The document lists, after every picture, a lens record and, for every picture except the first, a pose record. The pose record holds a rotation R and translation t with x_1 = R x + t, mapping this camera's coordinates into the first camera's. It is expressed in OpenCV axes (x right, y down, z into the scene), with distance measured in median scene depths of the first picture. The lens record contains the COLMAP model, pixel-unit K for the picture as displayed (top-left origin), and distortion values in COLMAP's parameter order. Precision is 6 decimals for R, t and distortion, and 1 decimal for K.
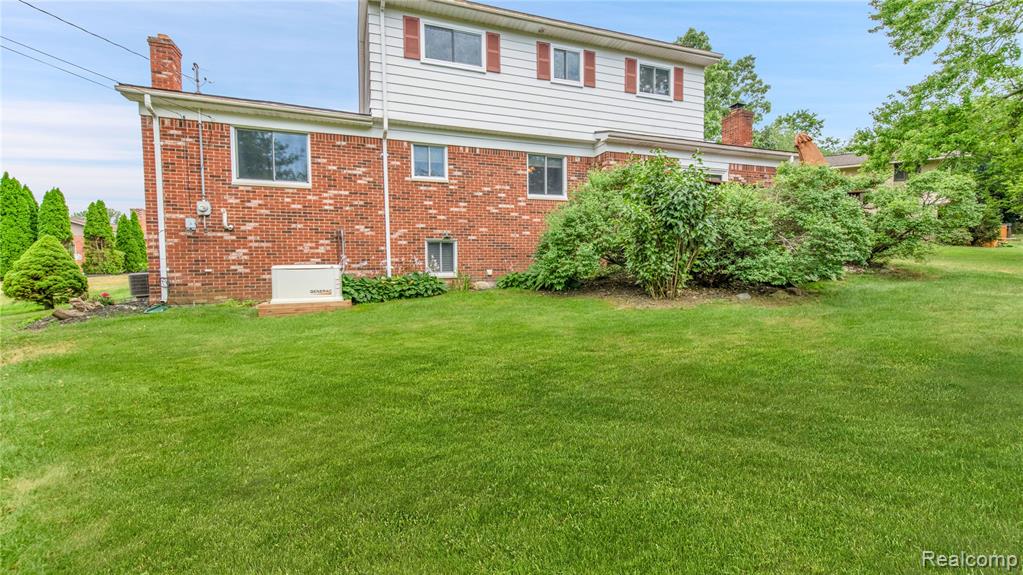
lens RADIAL K [[403.3, 0, 538.9], [0, 403.3, 274.2], [0, 0, 1]] dist [0.013859, -0.000040]
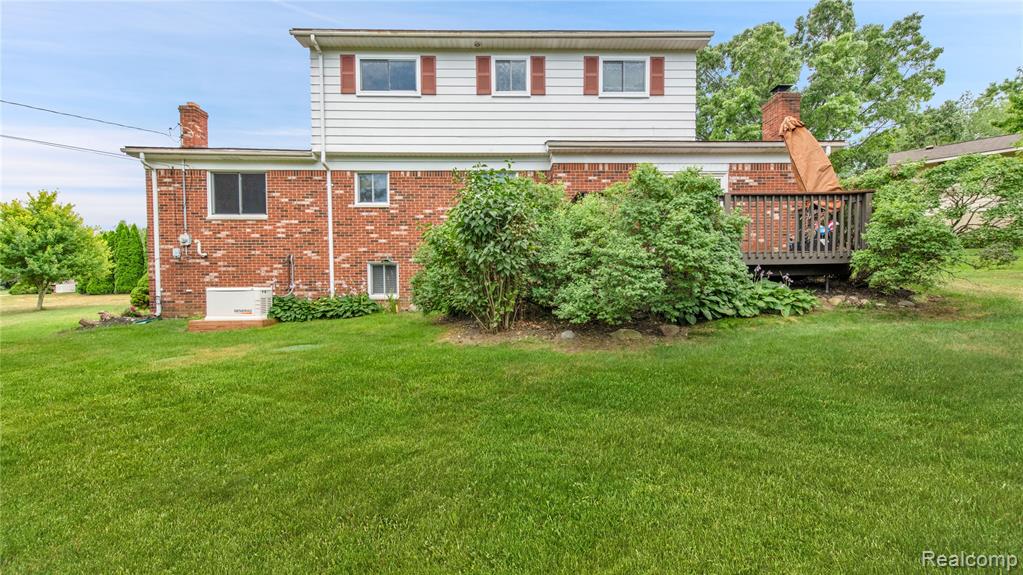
lens RADIAL K [[390.2, 0, 529.1], [0, 390.2, 285.2], [0, 0, 1]] dist [0.009866, 0.000108]
pose [[0.946639, 0.007868, -0.322201, 0.467235], [-0.013372, 0.999800, -0.014872, -0.018599], [0.322020, 0.018387, 0.946554, 0.185625]]
